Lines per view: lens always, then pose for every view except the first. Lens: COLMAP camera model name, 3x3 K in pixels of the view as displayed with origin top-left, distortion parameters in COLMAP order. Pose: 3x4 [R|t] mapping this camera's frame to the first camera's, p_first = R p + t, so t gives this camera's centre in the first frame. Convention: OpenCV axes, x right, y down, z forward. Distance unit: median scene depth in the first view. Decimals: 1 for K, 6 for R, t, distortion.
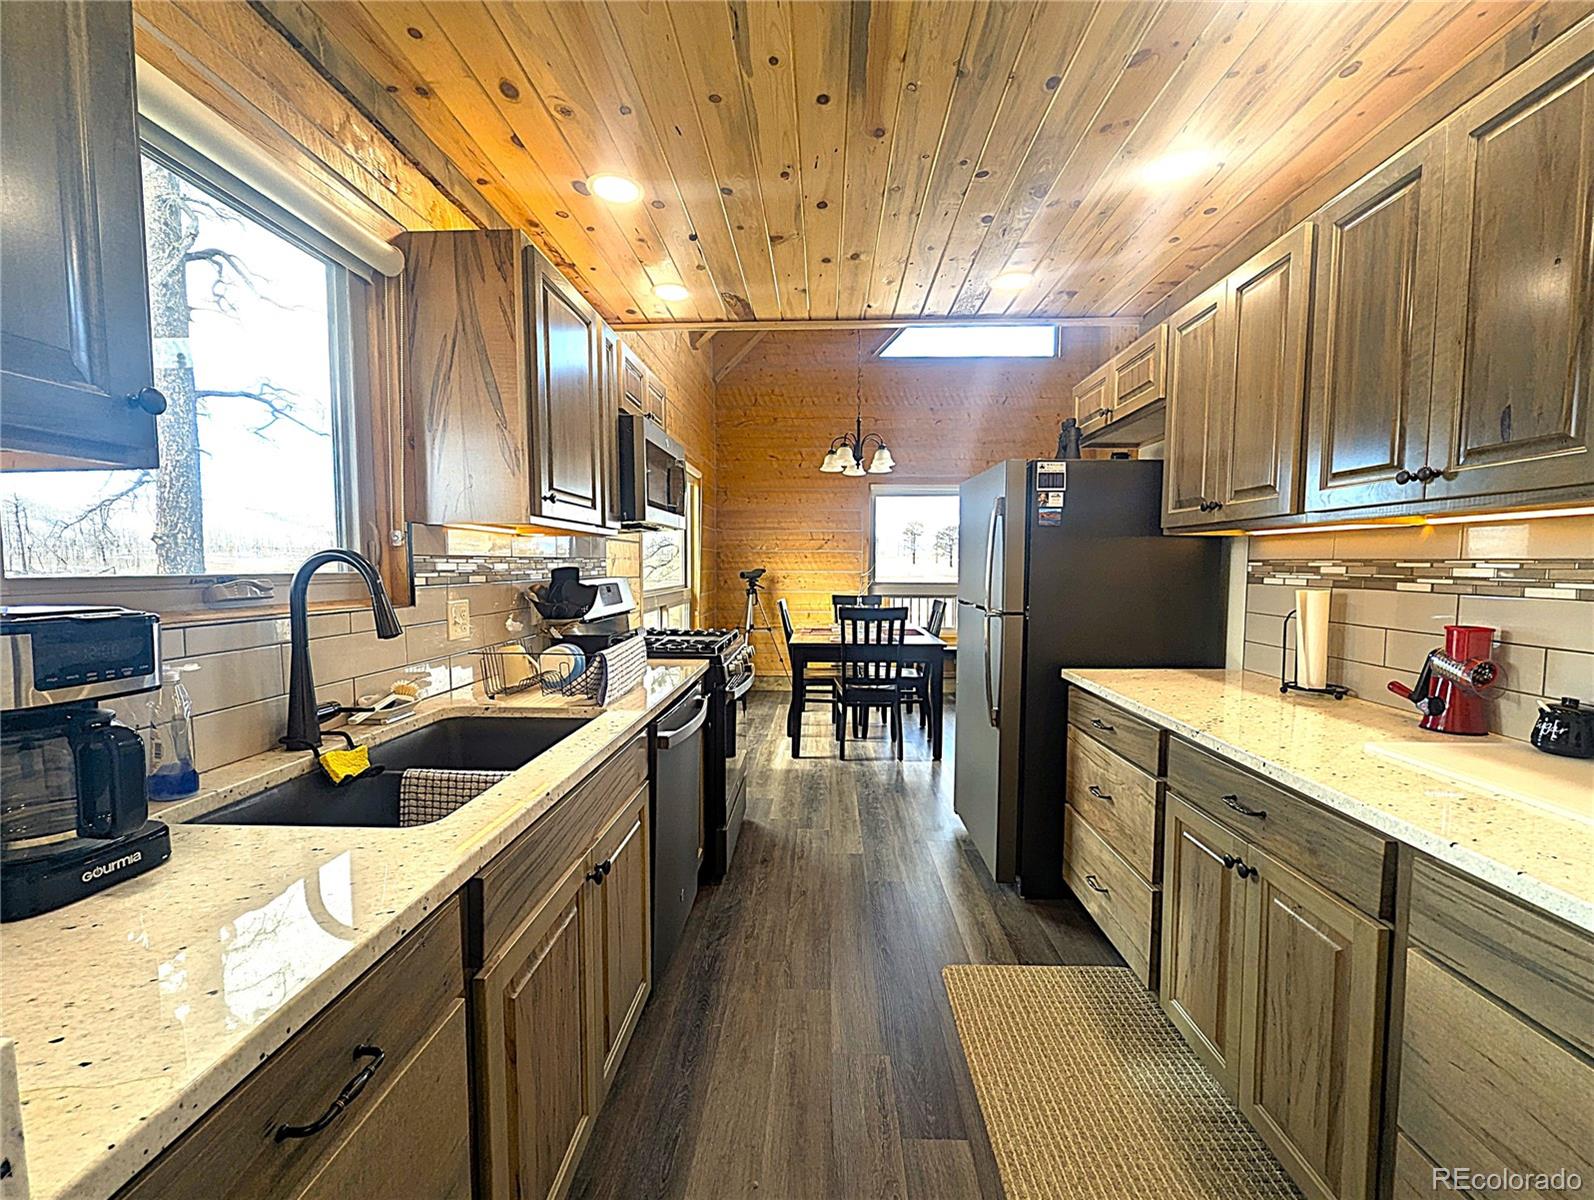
lens RADIAL K [[657.9, 0, 800.7], [0, 657.9, 611.8], [0, 0, 1]] dist [-0.002638, -0.000505]
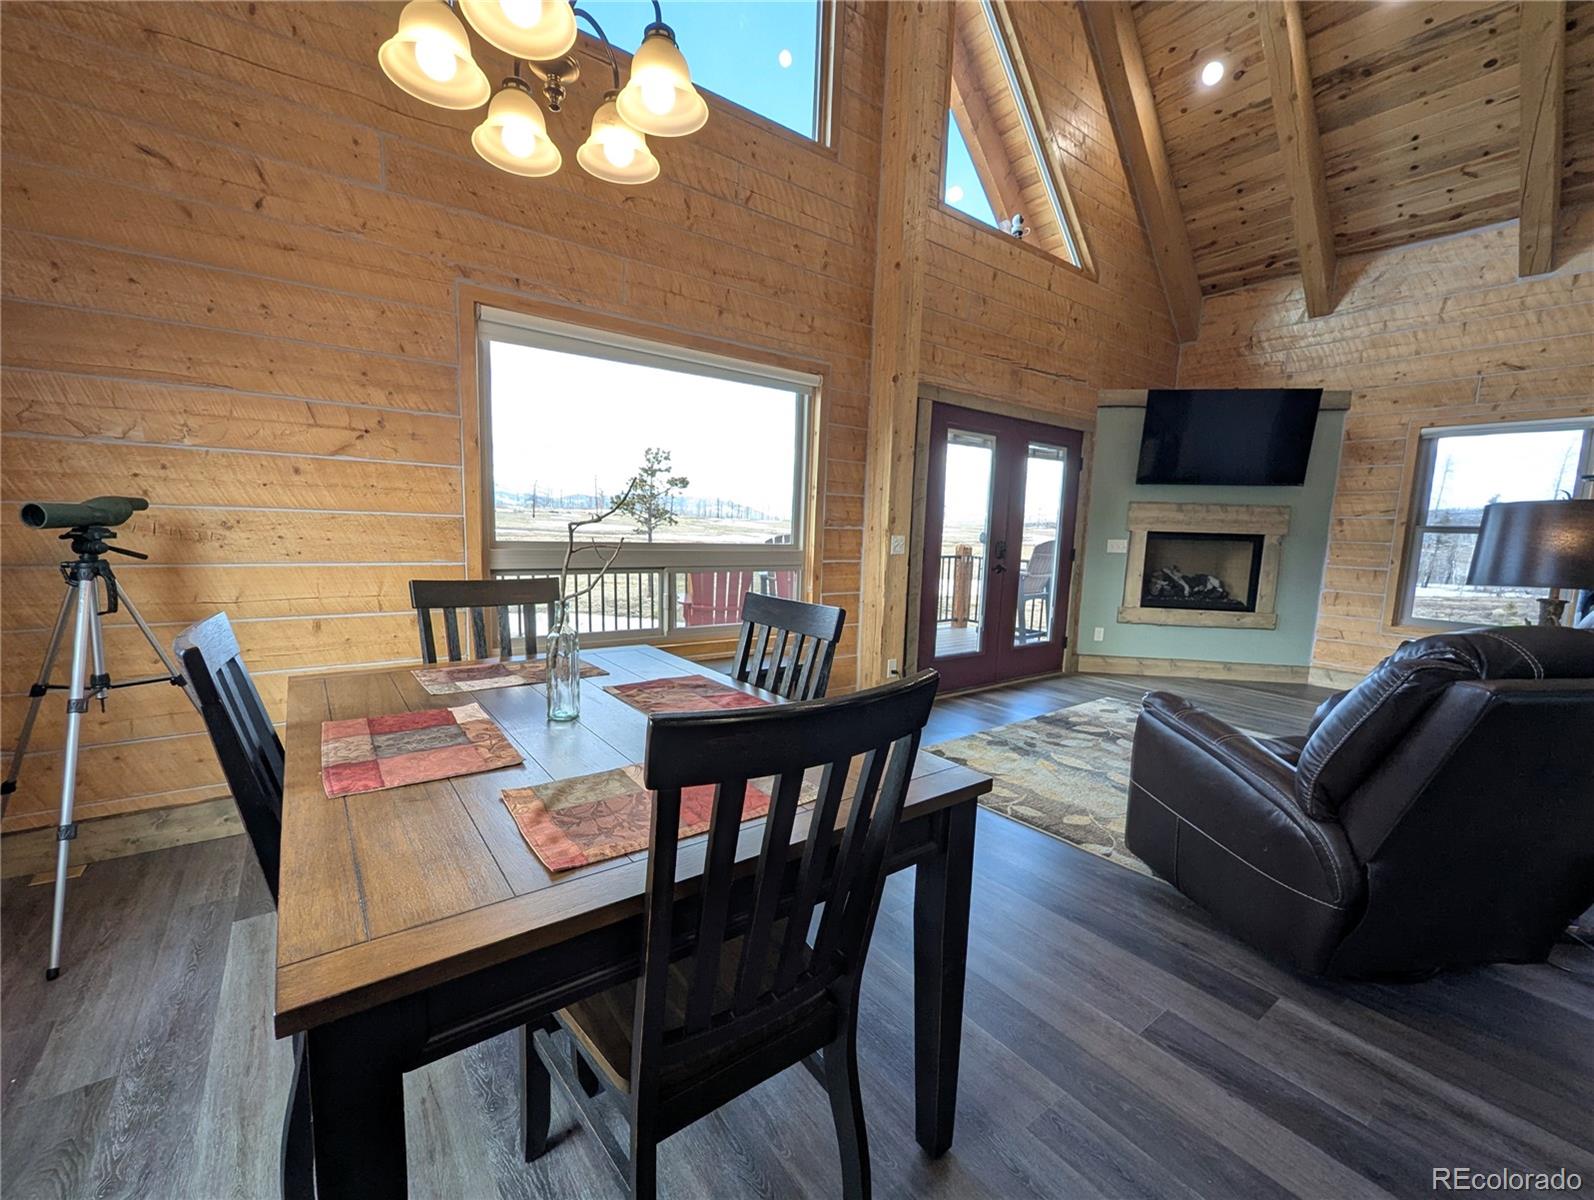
lens RADIAL K [[657.9, 0, 800.7], [0, 657.9, 611.8], [0, 0, 1]] dist [-0.002638, -0.000505]
pose [[0.776961, -0.060655, 0.626619, -0.008838], [0.020366, 0.997249, 0.071278, -0.025909], [-0.629219, -0.042619, 0.776059, 0.544256]]
